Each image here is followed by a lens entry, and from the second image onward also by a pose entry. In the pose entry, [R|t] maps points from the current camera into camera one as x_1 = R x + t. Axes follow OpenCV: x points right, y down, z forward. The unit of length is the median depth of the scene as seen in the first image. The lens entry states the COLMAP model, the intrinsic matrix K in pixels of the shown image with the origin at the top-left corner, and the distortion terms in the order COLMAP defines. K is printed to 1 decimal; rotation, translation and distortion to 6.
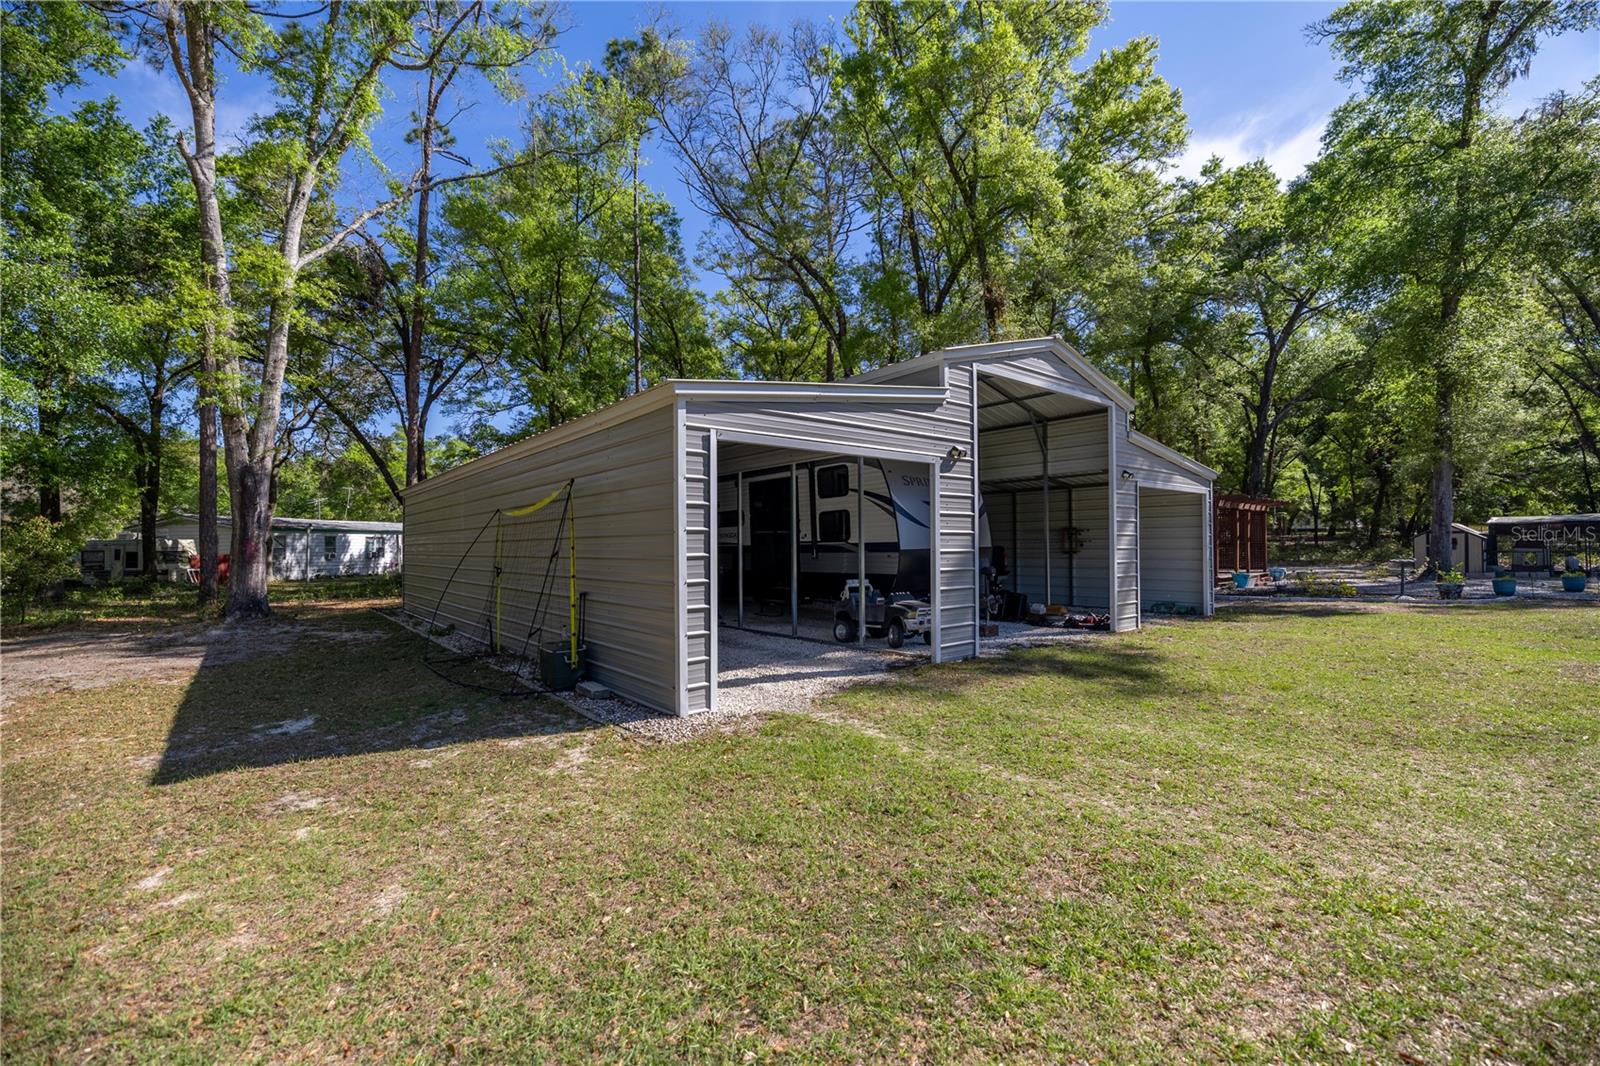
lens RADIAL K [[672.2, 0, 794.5], [0, 672.2, 533.7], [0, 0, 1]] dist [-0.000499, -0.000031]
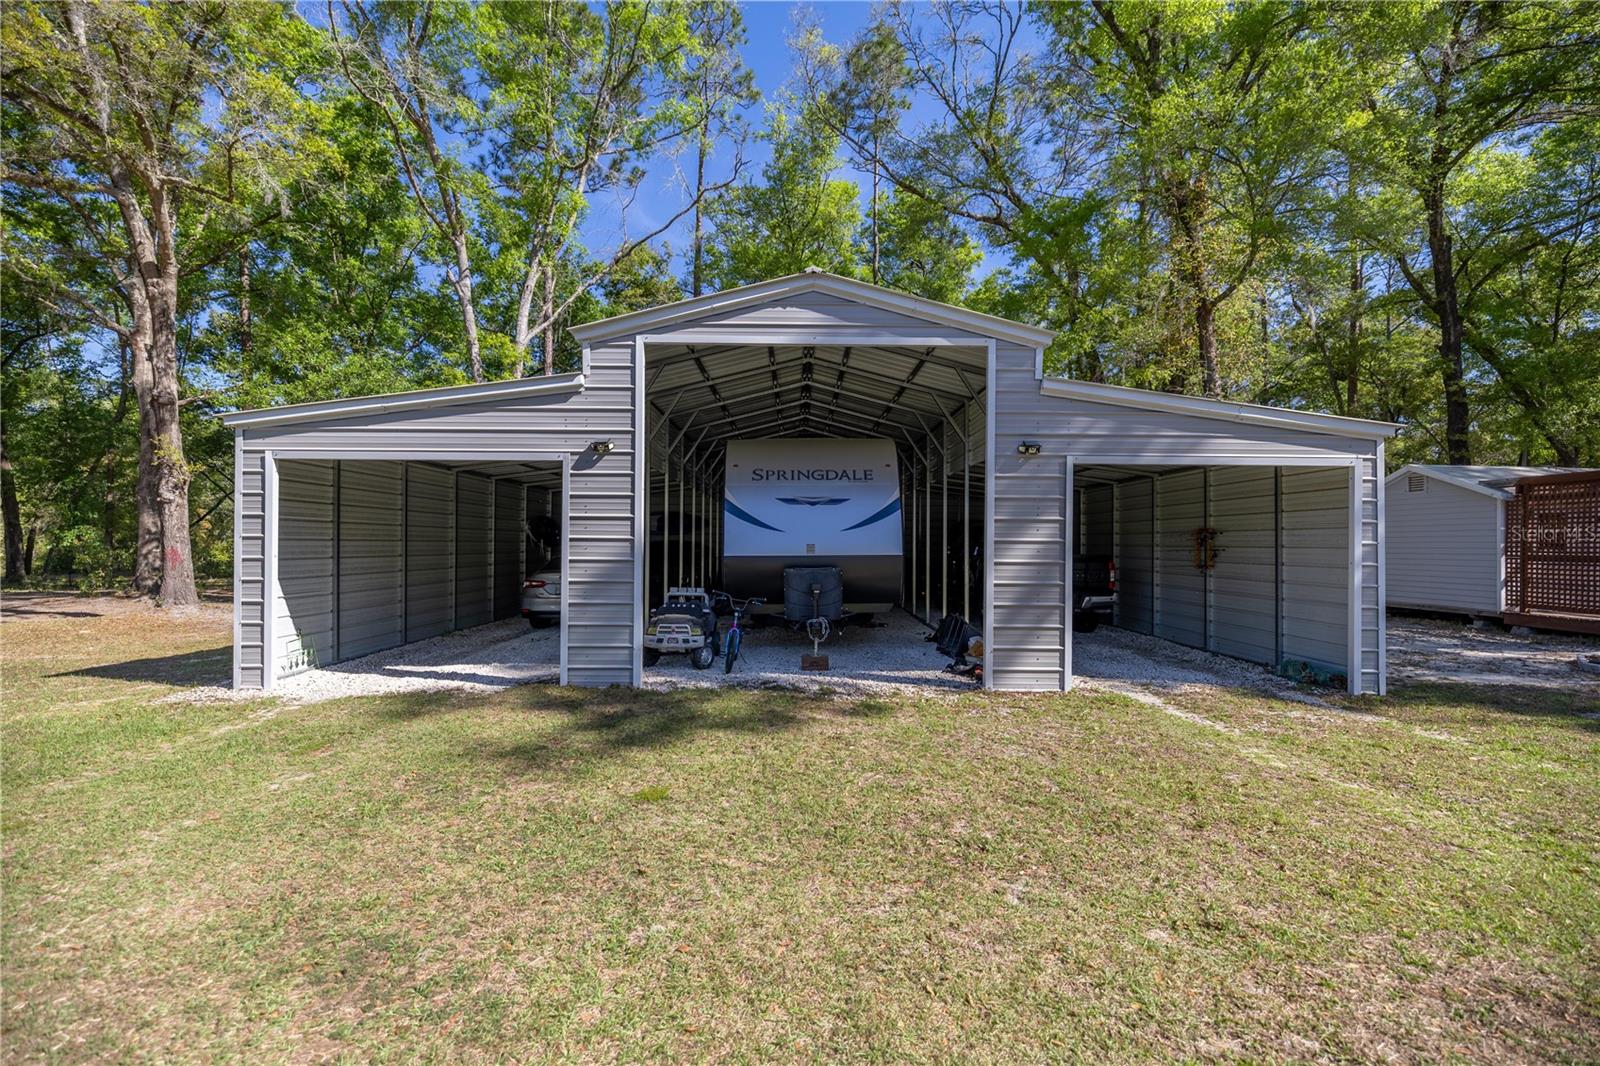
lens RADIAL K [[672.2, 0, 798.7], [0, 672.2, 537.2], [0, 0, 1]] dist [-0.000499, -0.000031]
pose [[0.770589, 0.008329, -0.637278, 0.989298], [-0.002205, 0.999943, 0.010402, -0.012272], [0.637329, -0.006610, 0.770564, 0.497698]]
